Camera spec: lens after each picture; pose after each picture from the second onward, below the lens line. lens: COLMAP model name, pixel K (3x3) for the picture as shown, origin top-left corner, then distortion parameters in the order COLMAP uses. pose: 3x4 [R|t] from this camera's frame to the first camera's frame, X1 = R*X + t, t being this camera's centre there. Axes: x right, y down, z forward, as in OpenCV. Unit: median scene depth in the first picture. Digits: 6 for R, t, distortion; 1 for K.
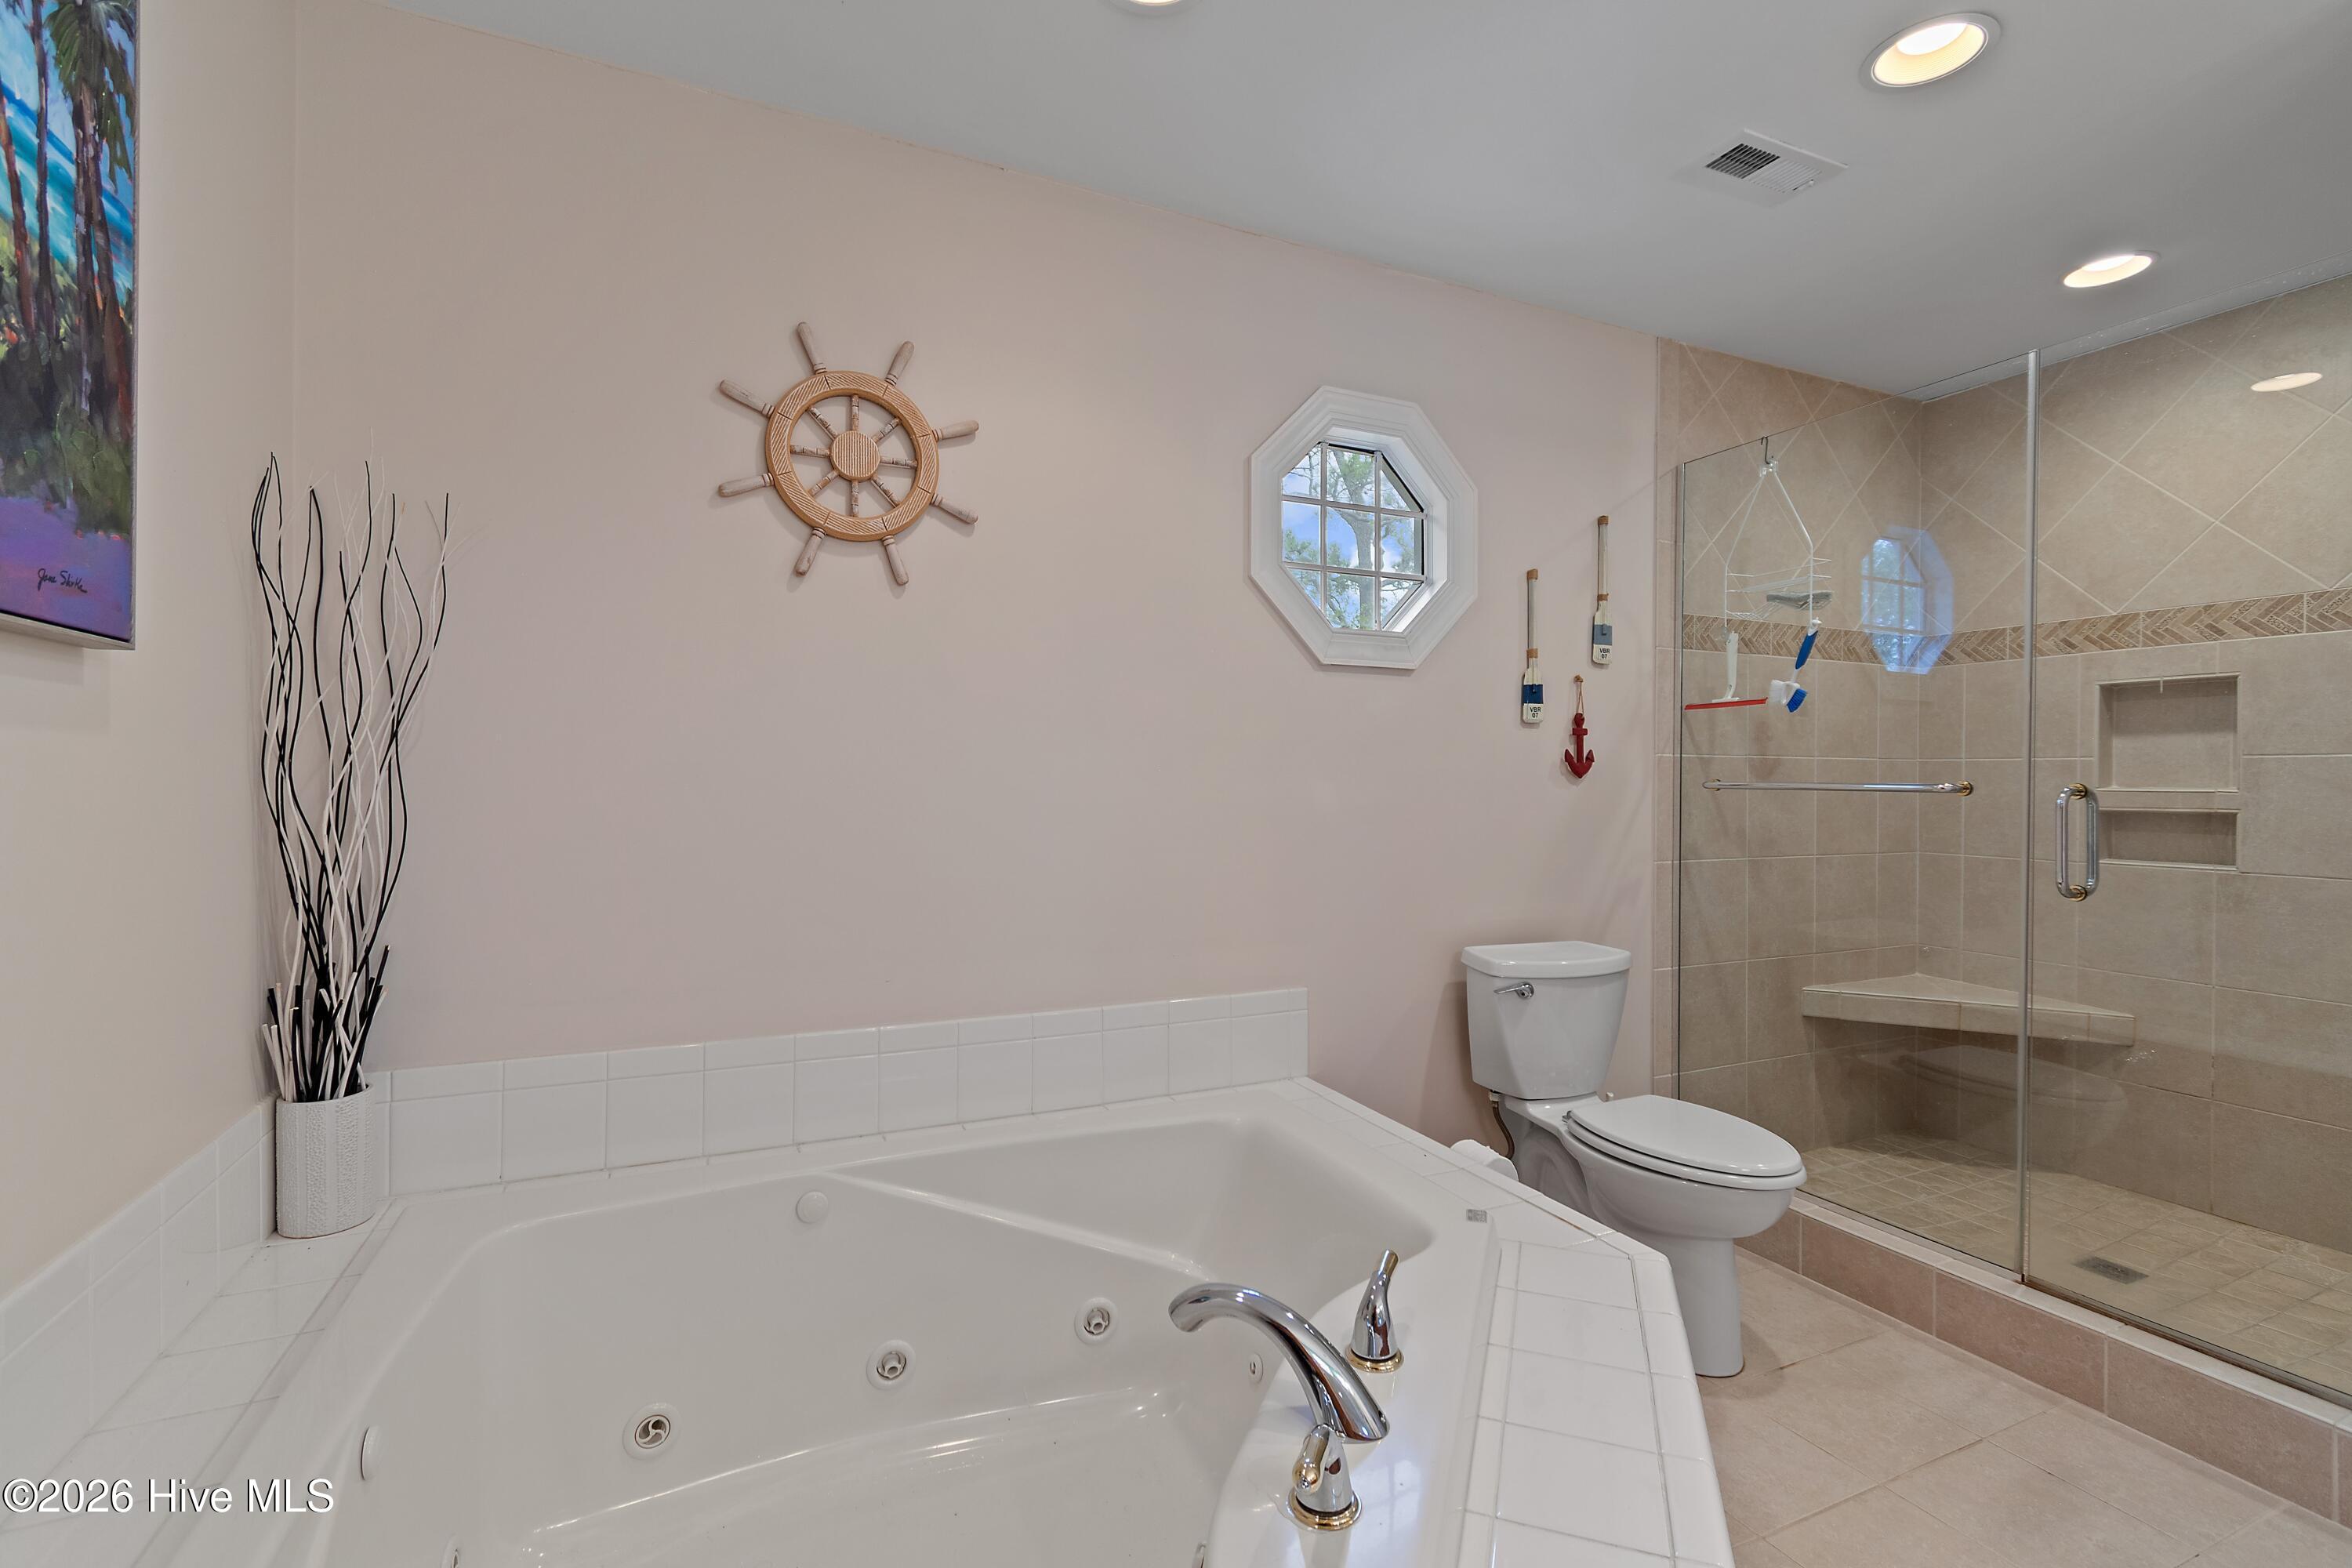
lens RADIAL K [[1039.0, 0, 1176.0], [0, 1039.0, 784.0], [0, 0, 1]] dist [0.004183, -0.001198]
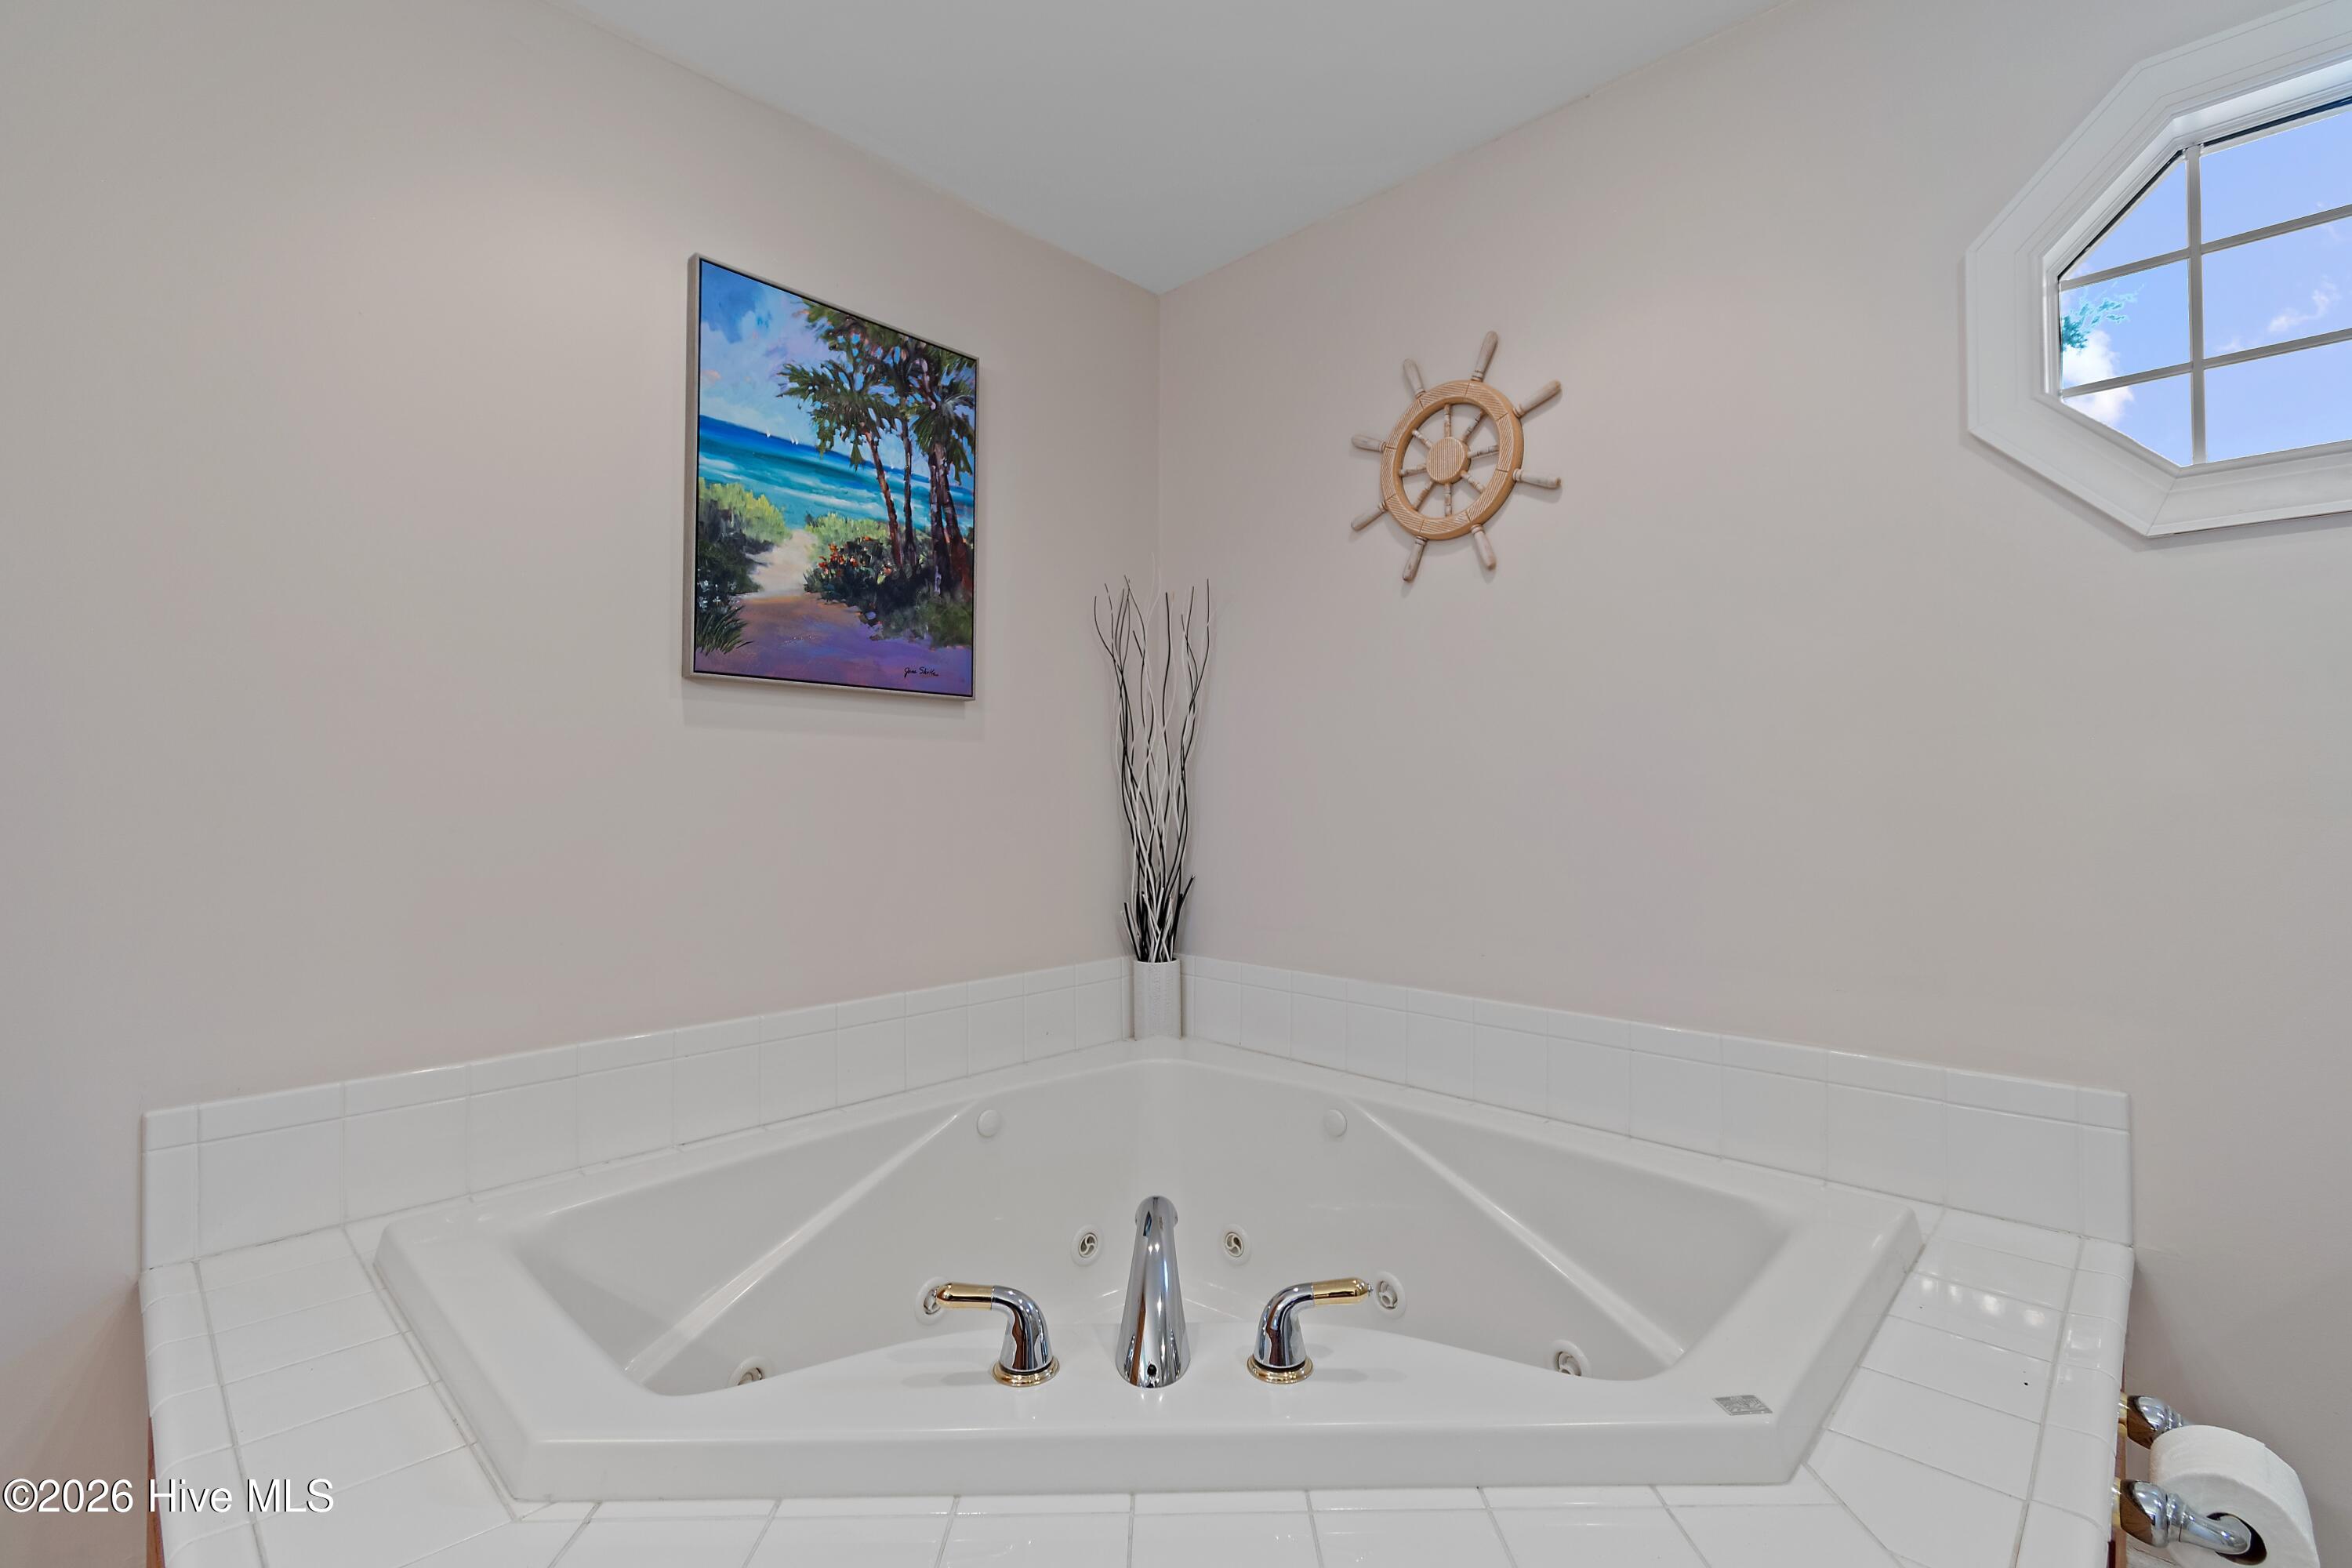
lens RADIAL K [[1039.0, 0, 1176.0], [0, 1039.0, 784.0], [0, 0, 1]] dist [0.004183, -0.001198]
pose [[0.362667, -0.016826, -0.931767, 1.100429], [-0.003700, 0.999803, -0.019495, 0.078872], [0.931911, 0.010518, 0.362534, 0.652631]]
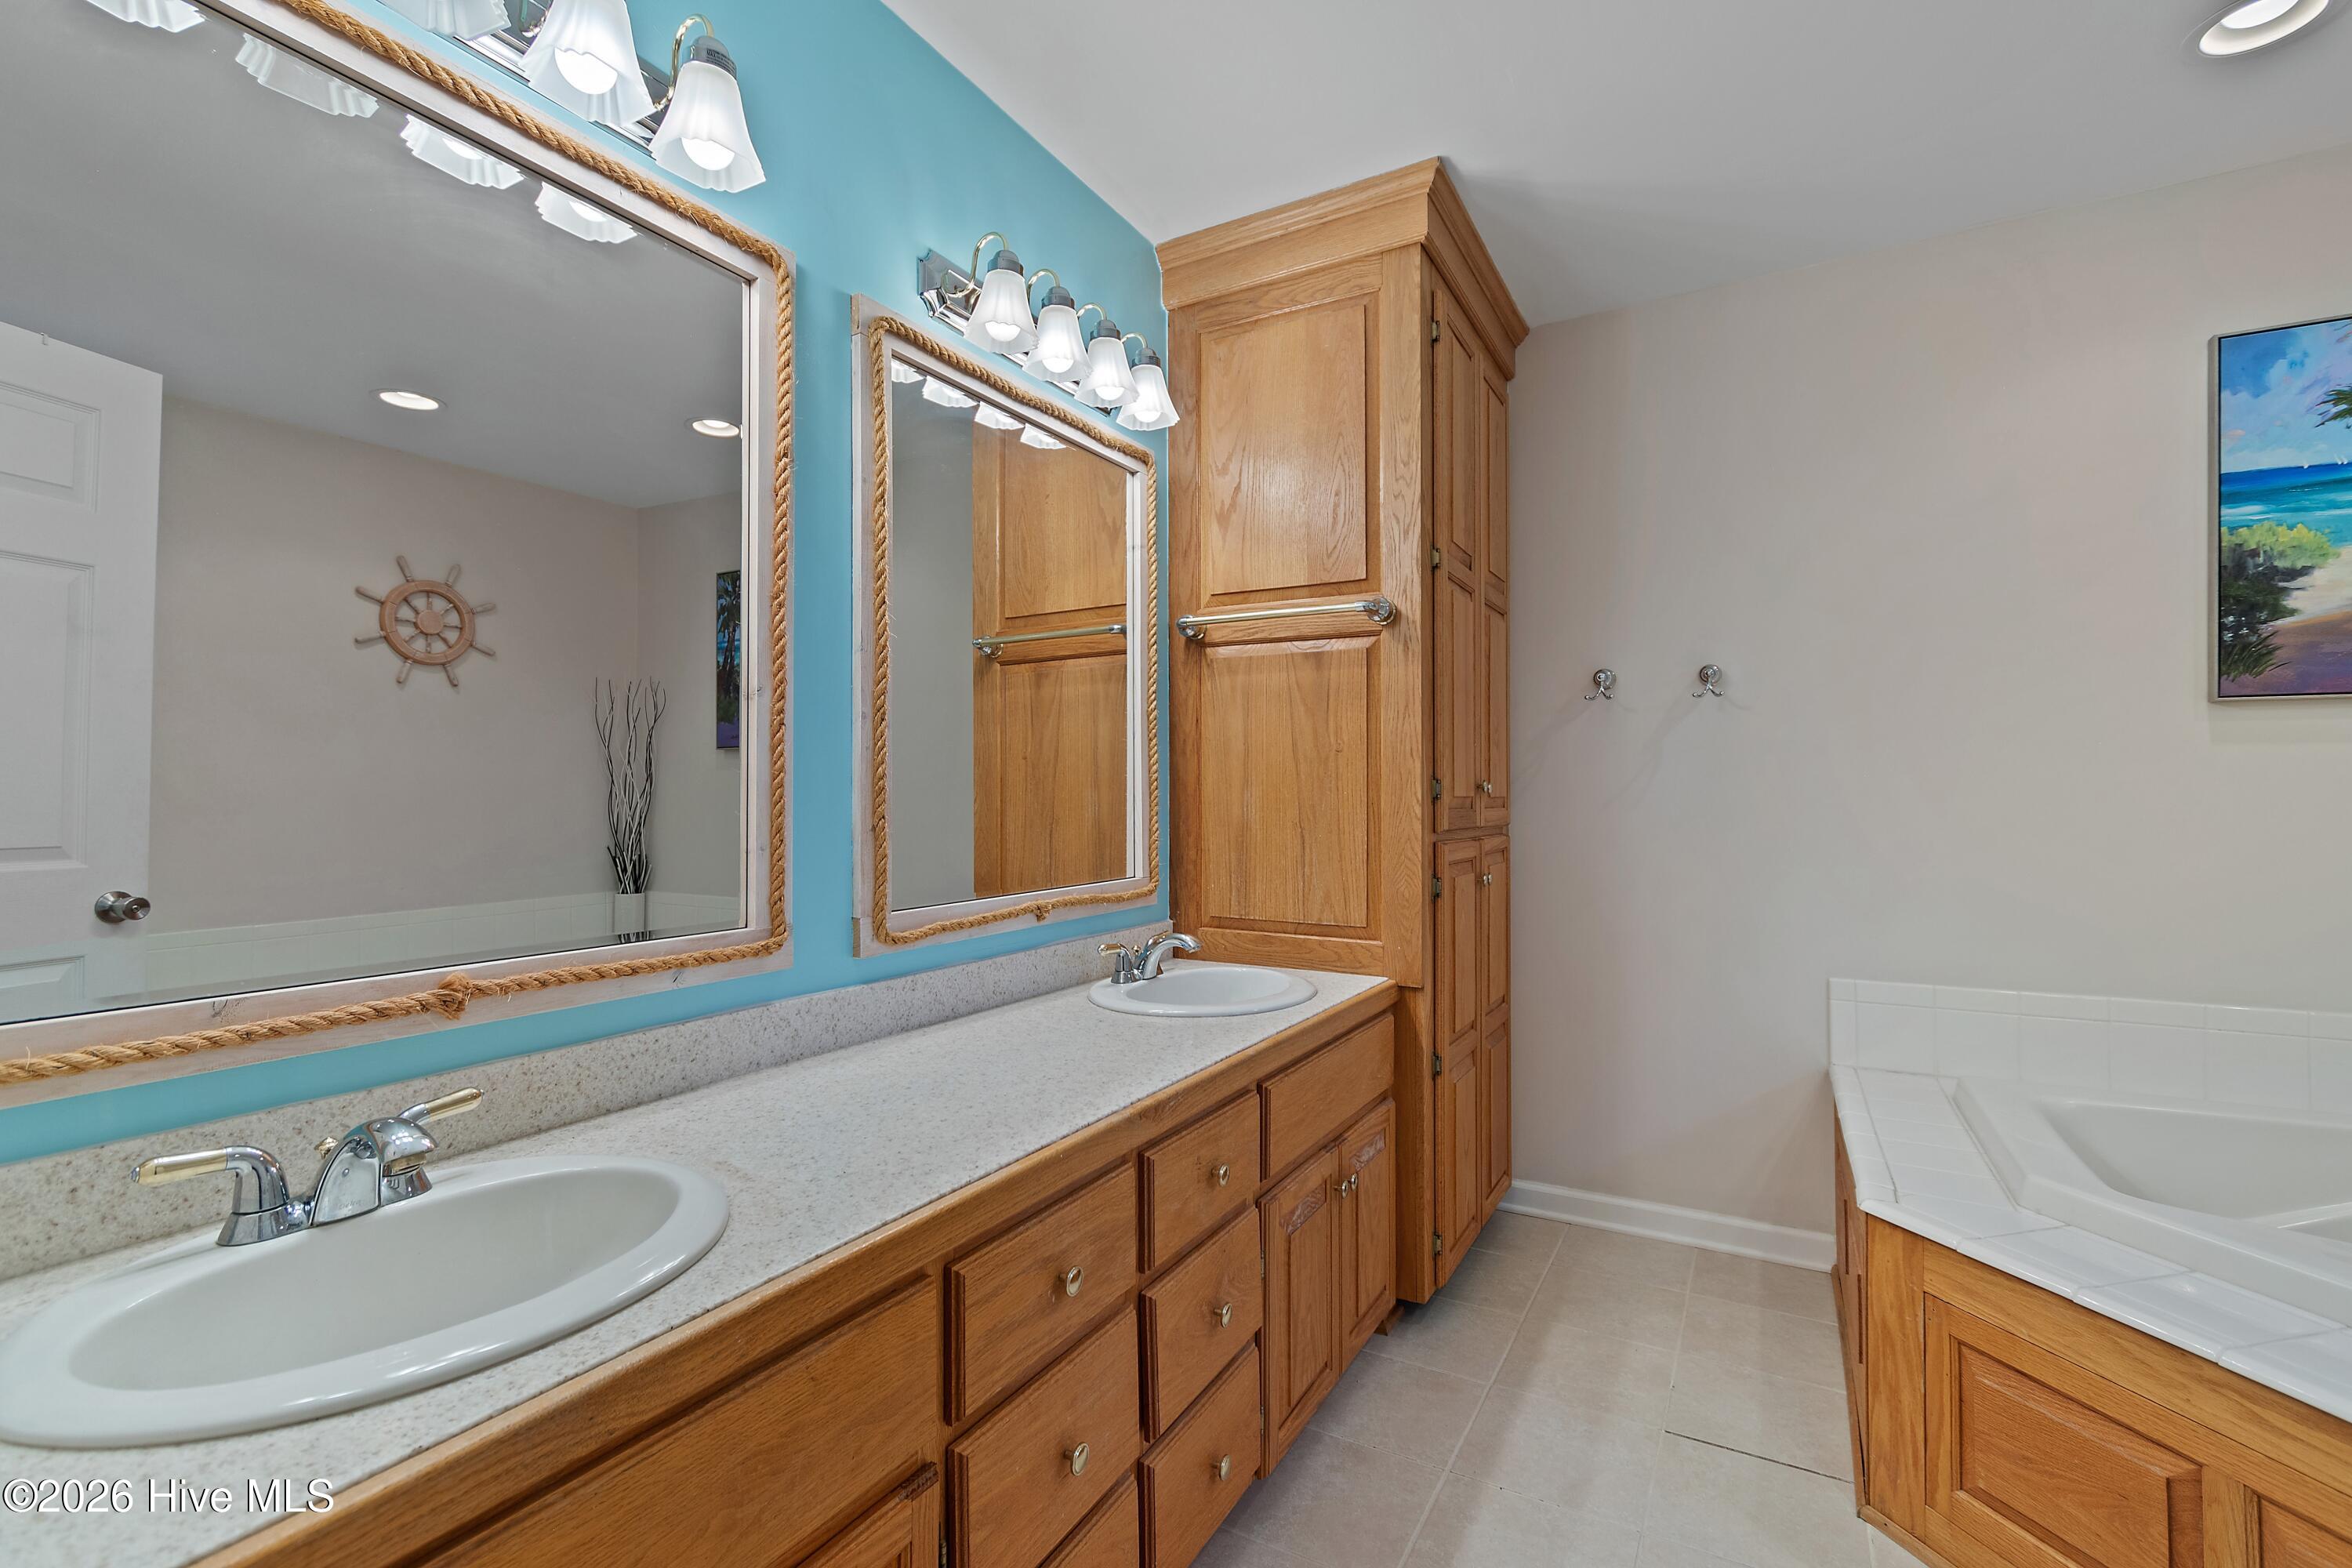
lens RADIAL K [[1039.0, 0, 1176.0], [0, 1039.0, 784.0], [0, 0, 1]] dist [0.004183, -0.001198]
pose [[-0.816237, -0.012850, -0.577575, 2.000122], [-0.005581, 0.999881, -0.014357, 0.069807], [0.577691, -0.008496, -0.816211, 1.006380]]
